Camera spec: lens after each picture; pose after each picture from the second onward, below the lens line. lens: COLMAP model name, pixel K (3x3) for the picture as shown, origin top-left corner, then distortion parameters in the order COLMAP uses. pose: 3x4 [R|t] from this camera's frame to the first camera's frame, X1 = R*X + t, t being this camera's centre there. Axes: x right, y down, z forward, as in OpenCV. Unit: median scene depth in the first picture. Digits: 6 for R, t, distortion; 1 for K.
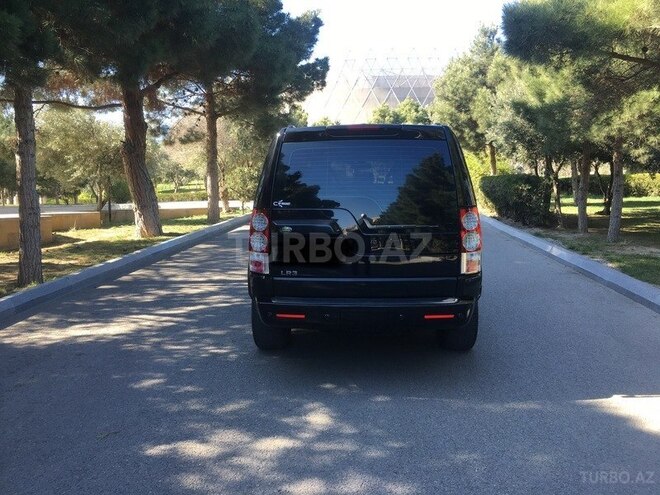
lens RADIAL K [[555.3, 0, 330.0], [0, 555.3, 247.5], [0, 0, 1]] dist [0.077904, -0.108868]
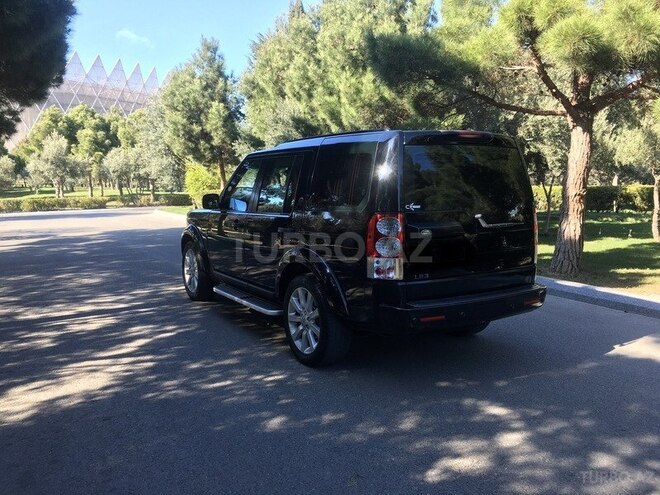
lens RADIAL K [[555.3, 0, 330.0], [0, 555.3, 247.5], [0, 0, 1]] dist [0.077904, -0.108868]
pose [[0.829490, -0.061852, 0.555086, -0.688055], [0.074565, 0.997216, -0.000308, -0.015798], [-0.553522, 0.041645, 0.831793, 0.237486]]
